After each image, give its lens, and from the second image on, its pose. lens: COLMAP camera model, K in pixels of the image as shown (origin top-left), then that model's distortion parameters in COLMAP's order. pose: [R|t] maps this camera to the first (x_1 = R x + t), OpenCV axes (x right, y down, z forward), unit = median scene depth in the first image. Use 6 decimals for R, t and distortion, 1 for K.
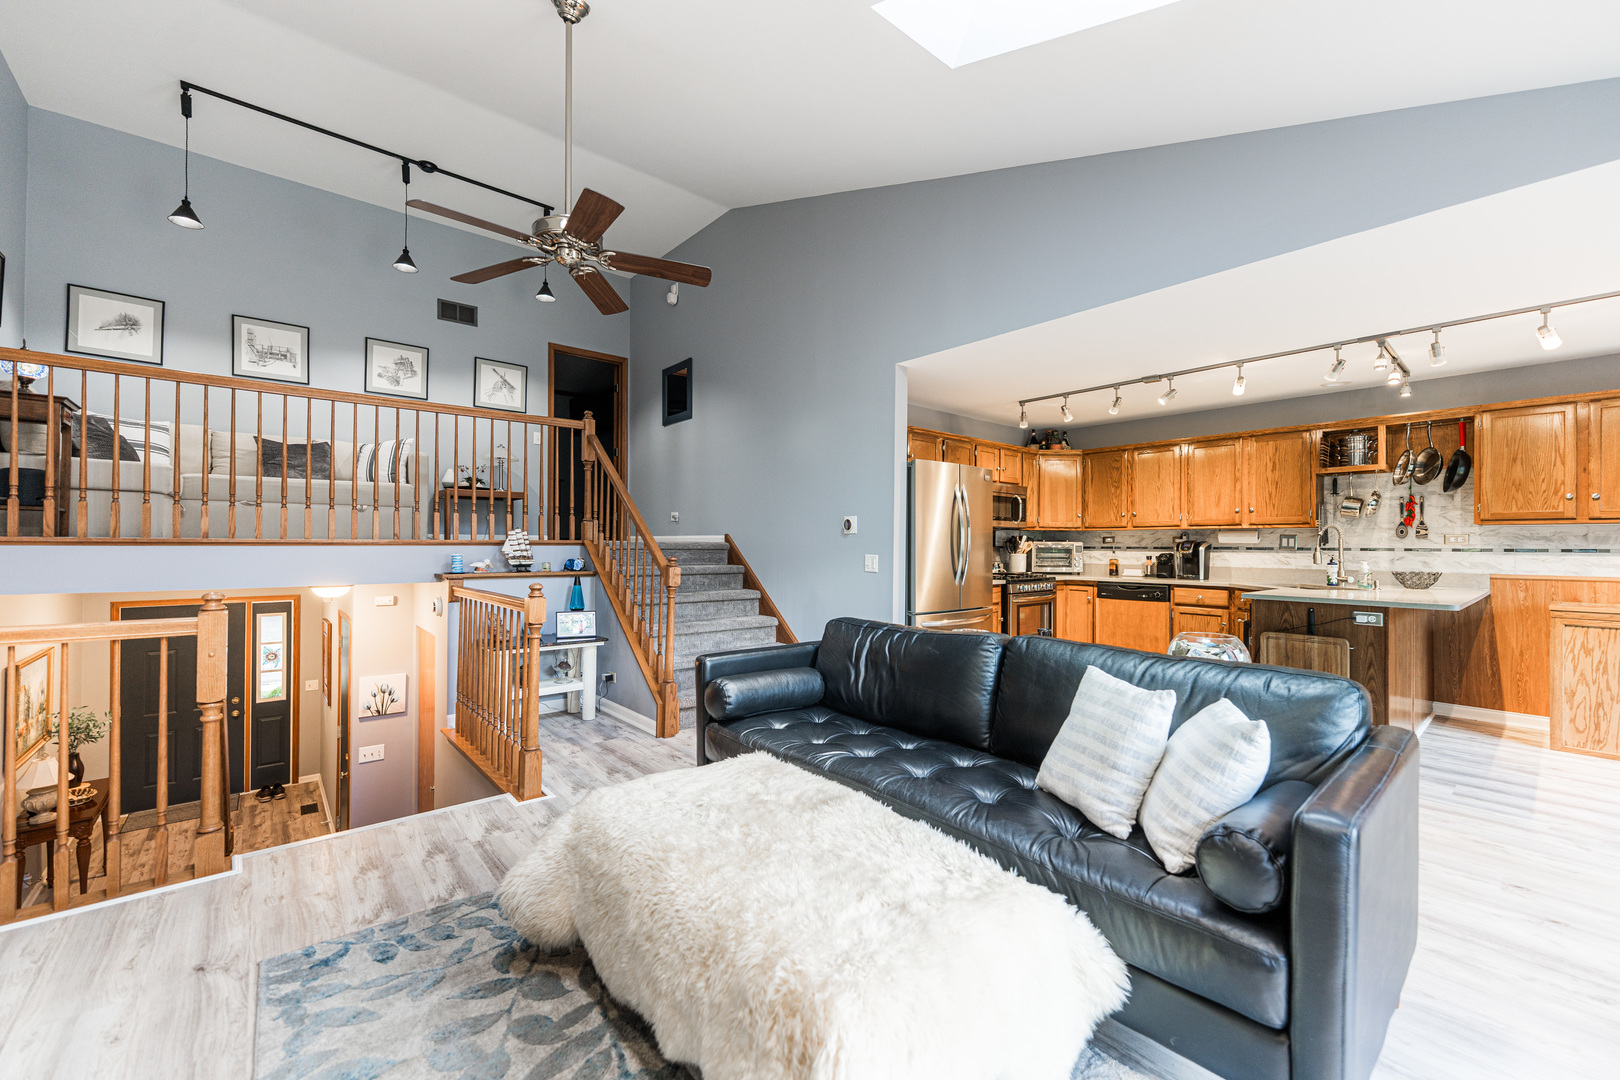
lens RADIAL K [[647.4, 0, 810.0], [0, 647.4, 540.0], [0, 0, 1]] dist [0.002437, 0.000424]
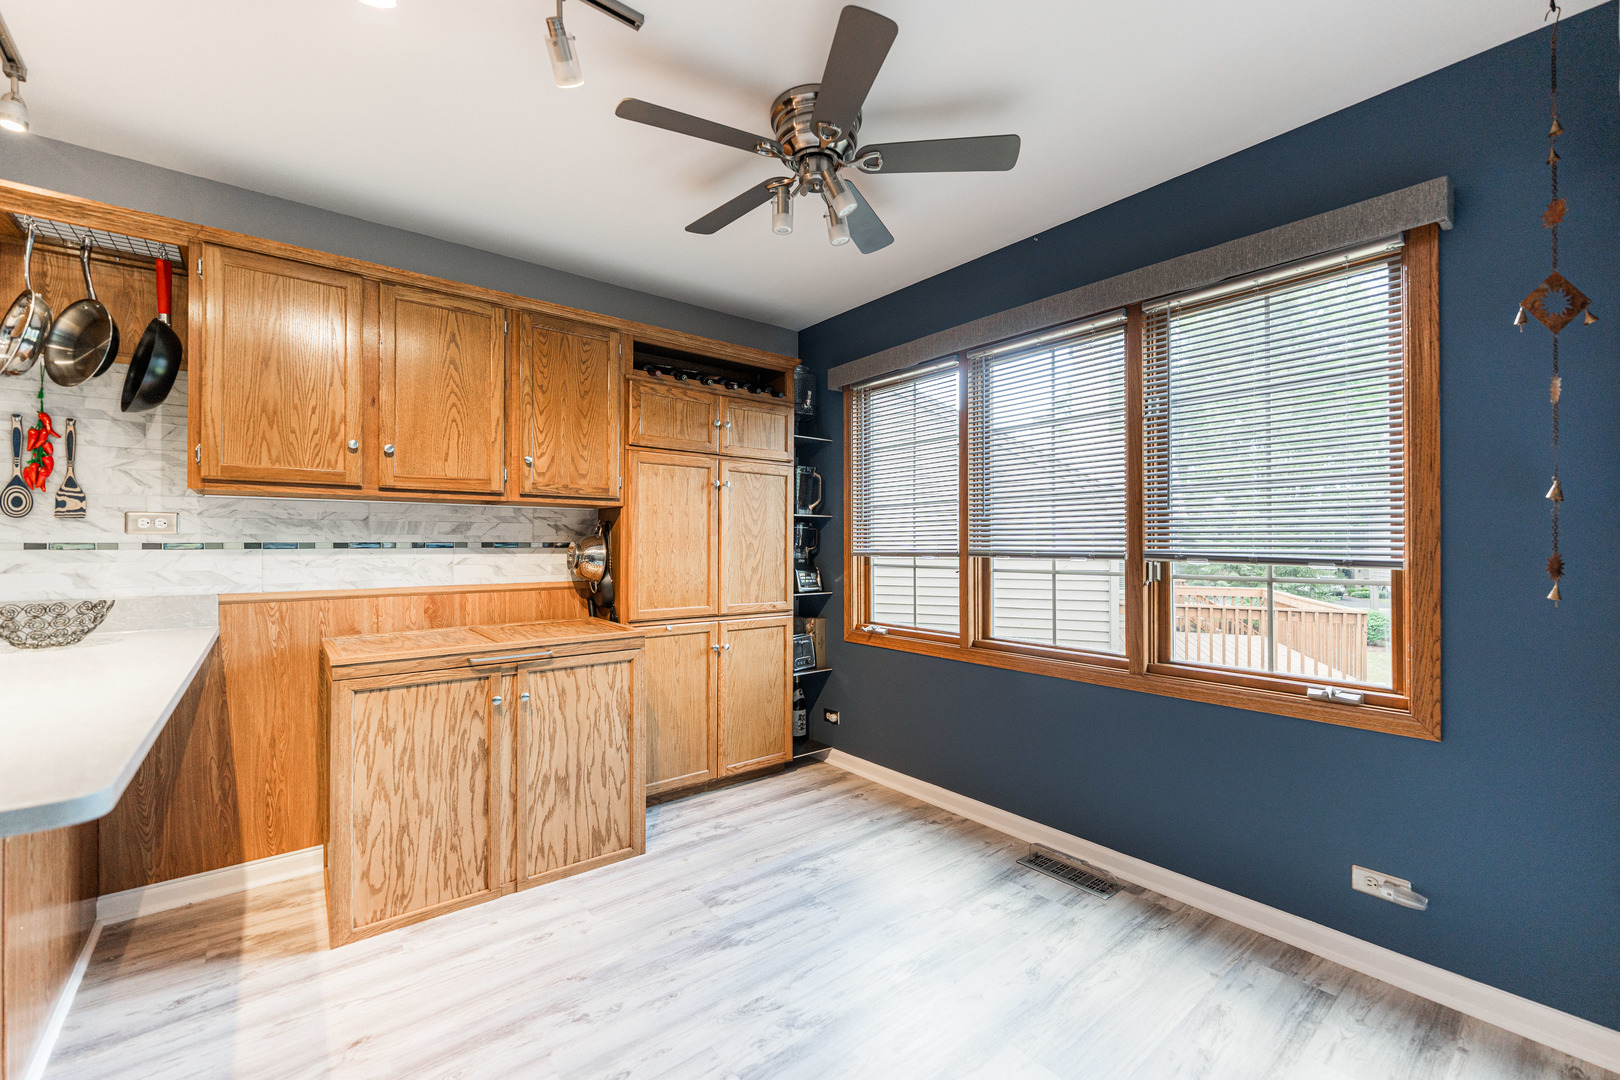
lens RADIAL K [[667.7, 0, 805.0], [0, 667.7, 542.0], [0, 0, 1]] dist [-0.000923, -0.000220]
pose [[0.034678, -0.002490, 0.999395, 0.561232], [-0.005264, 0.999983, 0.002674, 0.009199], [-0.999385, -0.005354, 0.034664, 0.542343]]
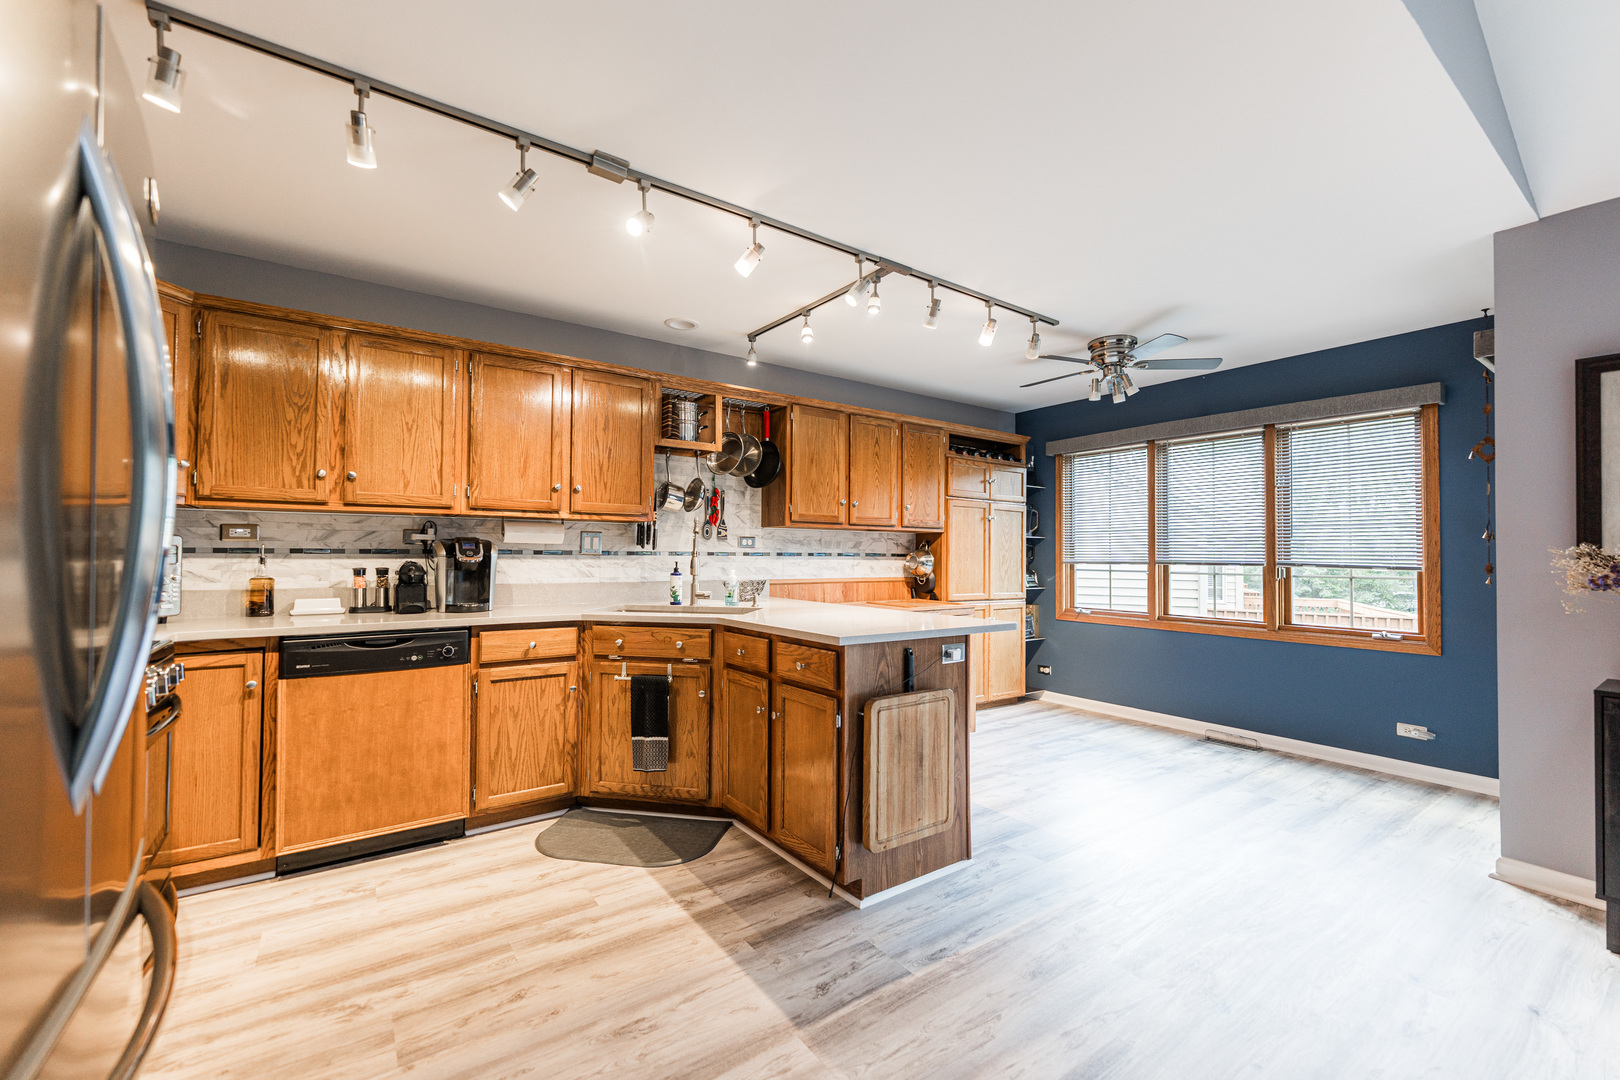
lens RADIAL K [[667.7, 0, 805.0], [0, 667.7, 542.0], [0, 0, 1]] dist [-0.000923, -0.000220]
pose [[0.102295, 0.014831, 0.994644, 0.099928], [-0.013152, 0.999822, -0.013556, 0.010580], [-0.994667, -0.011695, 0.102472, 0.853129]]
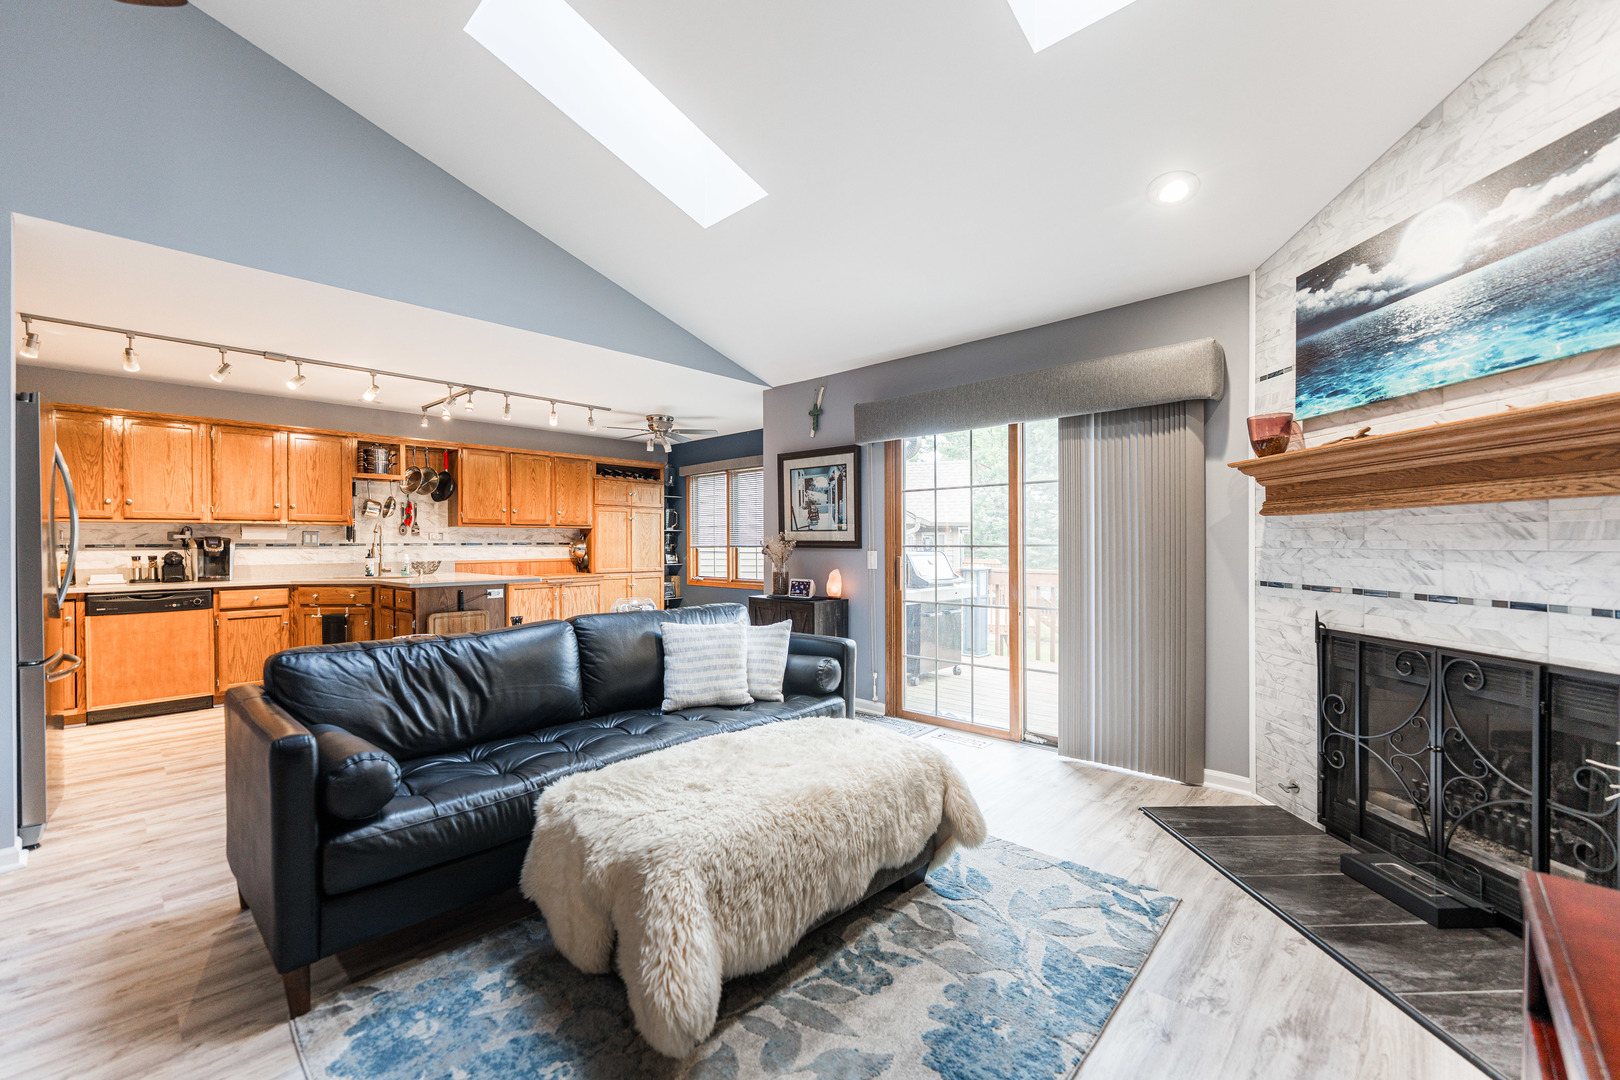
lens RADIAL K [[661.0, 0, 815.2], [0, 661.0, 545.1], [0, 0, 1]] dist [0.000275, -0.000068]
pose [[-0.109875, -0.008800, 0.993906, -0.485387], [-0.002241, 0.999960, 0.008606, 0.003561], [-0.993943, -0.001281, -0.109890, 0.373028]]
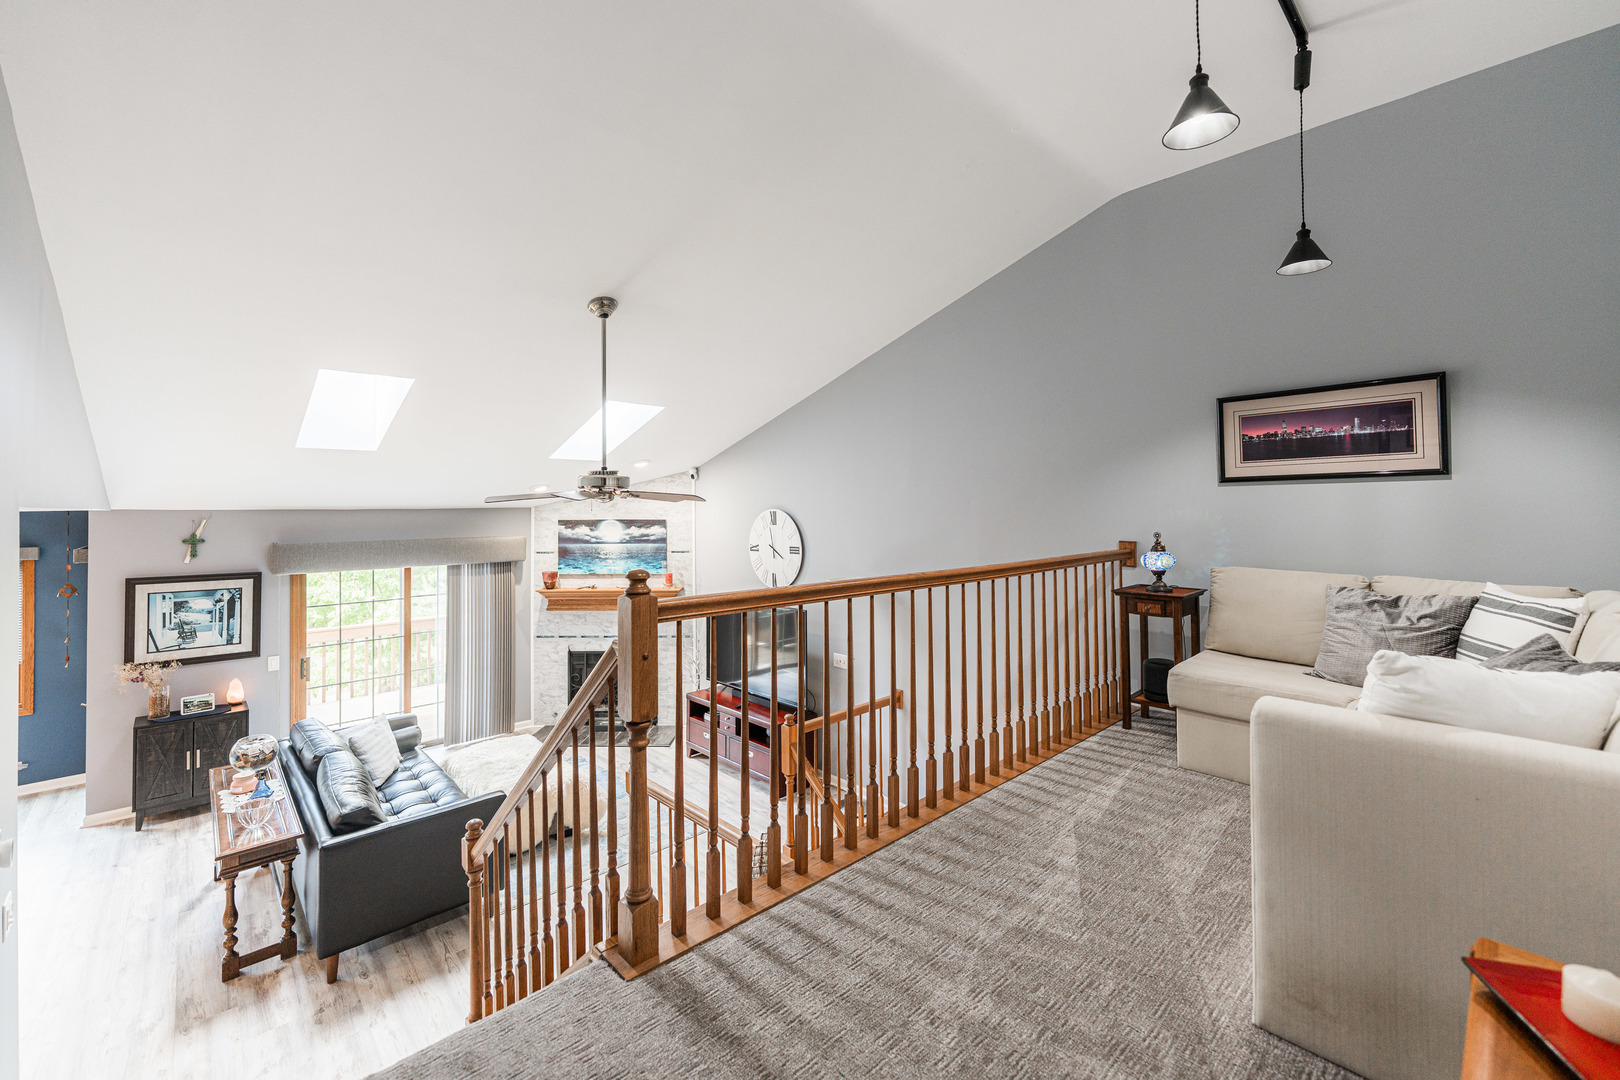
lens RADIAL K [[663.6, 0, 809.7], [0, 663.6, 499.4], [0, 0, 1]] dist [-0.000884, -0.000233]
pose [[-0.999287, 0.002803, -0.037651, -0.478947], [0.003578, 0.999783, -0.020529, -0.256286], [0.037585, -0.020649, -0.999080, 1.519162]]
